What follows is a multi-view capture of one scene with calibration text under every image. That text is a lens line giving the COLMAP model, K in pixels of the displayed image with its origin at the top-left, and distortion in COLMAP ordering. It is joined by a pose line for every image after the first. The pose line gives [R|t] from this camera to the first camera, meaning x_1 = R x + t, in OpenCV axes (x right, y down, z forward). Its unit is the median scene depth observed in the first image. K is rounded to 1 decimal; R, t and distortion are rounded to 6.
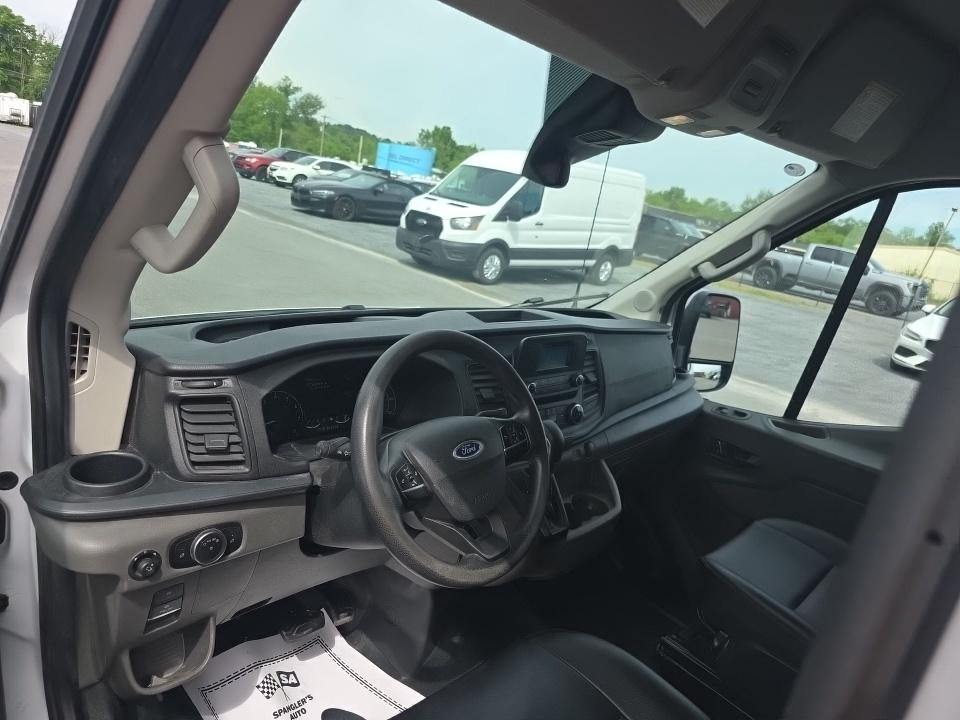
lens RADIAL K [[644.1, 0, 483.7], [0, 644.1, 356.1], [0, 0, 1]] dist [0.043358, -0.032735]
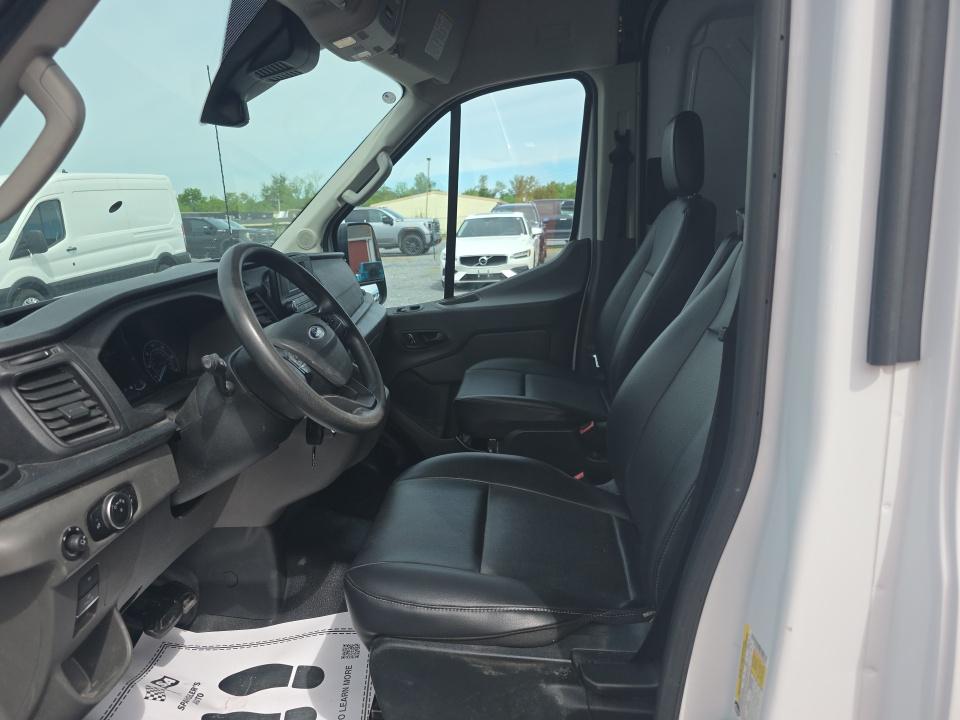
lens RADIAL K [[644.1, 0, 472.7], [0, 644.1, 360.7], [0, 0, 1]] dist [0.043358, -0.032735]
pose [[0.756939, -0.355286, 0.548467, -0.291628], [0.346467, 0.929810, 0.124154, 0.091915], [-0.554080, 0.096049, 0.826904, -0.066212]]
